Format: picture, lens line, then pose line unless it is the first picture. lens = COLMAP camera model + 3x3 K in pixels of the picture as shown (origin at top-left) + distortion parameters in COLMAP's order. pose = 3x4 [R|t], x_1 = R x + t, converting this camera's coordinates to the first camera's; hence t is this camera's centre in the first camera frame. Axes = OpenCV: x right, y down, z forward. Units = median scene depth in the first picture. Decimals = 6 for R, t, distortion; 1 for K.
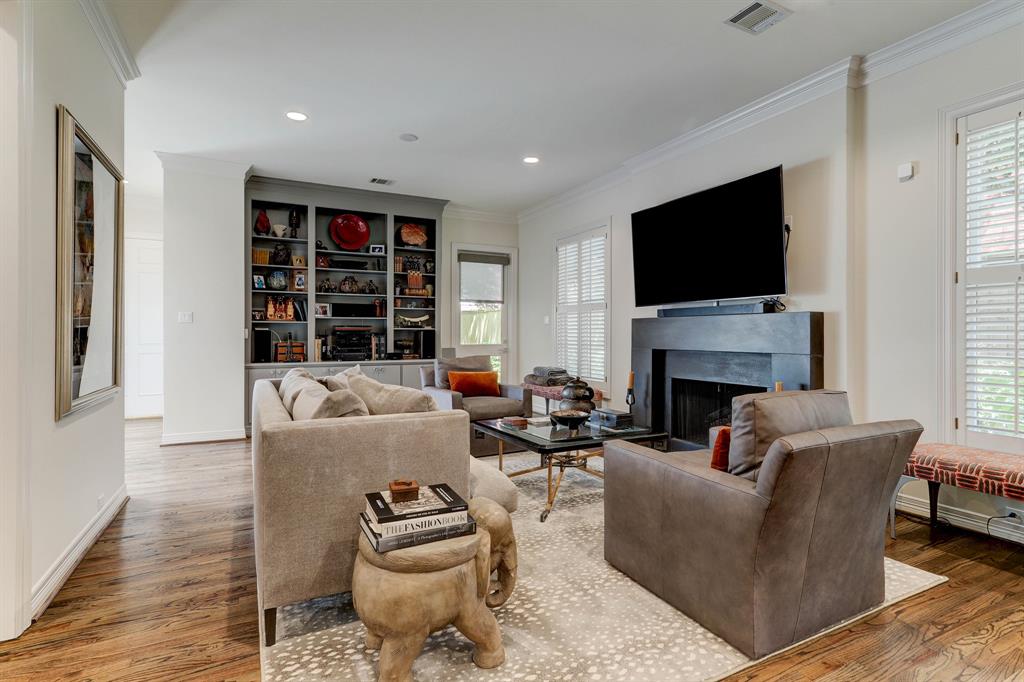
lens RADIAL K [[523.3, 0, 510.8], [0, 523.3, 335.1], [0, 0, 1]] dist [0.002424, 0.004646]
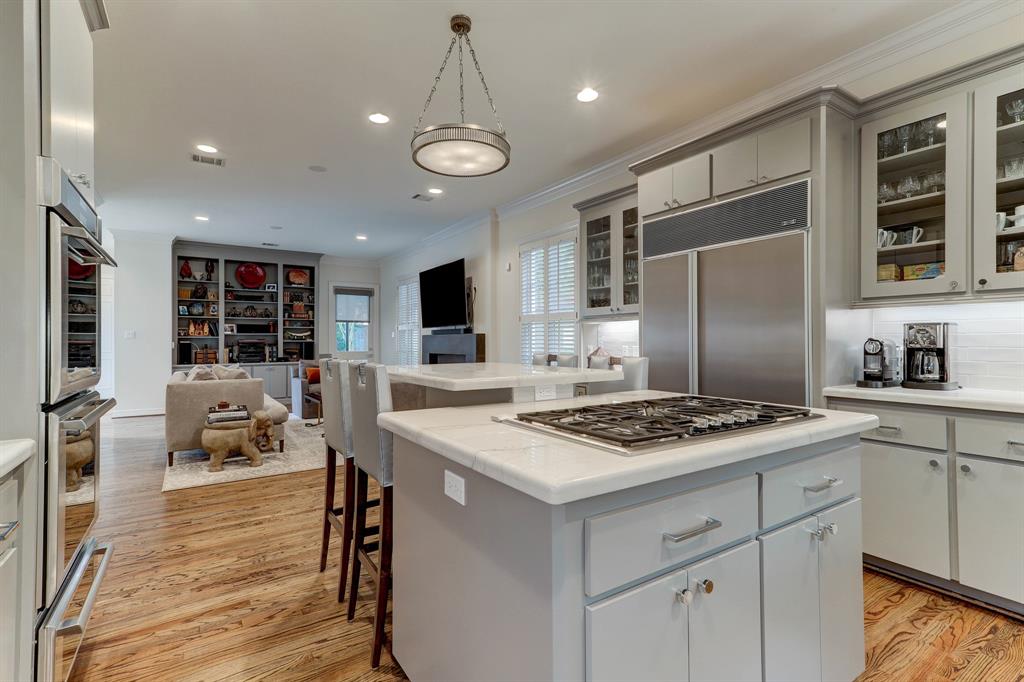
lens RADIAL K [[479.1, 0, 501.3], [0, 479.1, 340.8], [0, 0, 1]] dist [0.021247, -0.000040]
pose [[0.994297, -0.003633, 0.106589, 0.260718], [0.004129, 0.999982, -0.004439, -0.004712], [-0.106571, 0.004853, 0.994293, -0.444417]]
